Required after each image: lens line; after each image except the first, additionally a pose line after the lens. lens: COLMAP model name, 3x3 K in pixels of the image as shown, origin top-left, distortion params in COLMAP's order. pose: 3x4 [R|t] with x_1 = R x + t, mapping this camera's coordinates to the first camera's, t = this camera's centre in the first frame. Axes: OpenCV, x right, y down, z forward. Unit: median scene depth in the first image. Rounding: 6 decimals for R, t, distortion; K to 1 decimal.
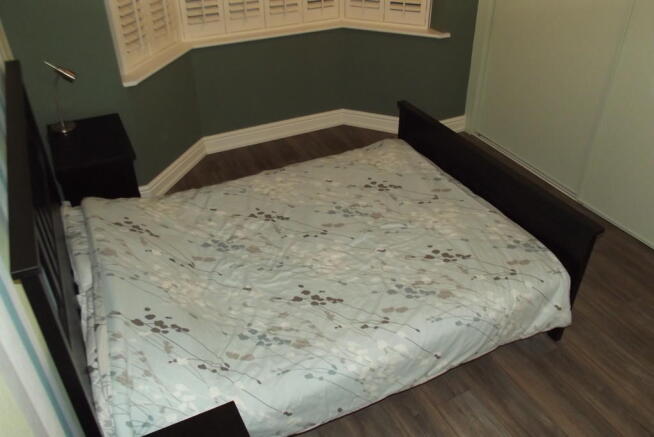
lens RADIAL K [[545.4, 0, 326.2], [0, 545.4, 220.2], [0, 0, 1]] dist [-0.047314, -0.002875]
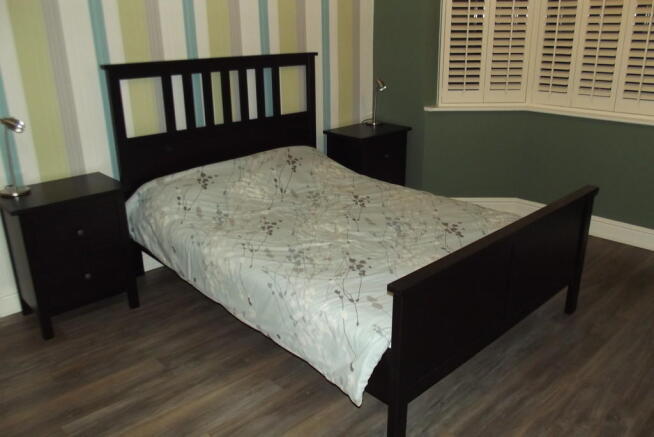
lens RADIAL K [[545.4, 0, 326.2], [0, 545.4, 220.2], [0, 0, 1]] dist [-0.047314, -0.002875]
pose [[0.285066, 0.332583, -0.898958, 0.962289], [-0.542655, 0.829092, 0.134655, -0.092015], [0.790103, 0.449439, 0.416824, 0.488443]]
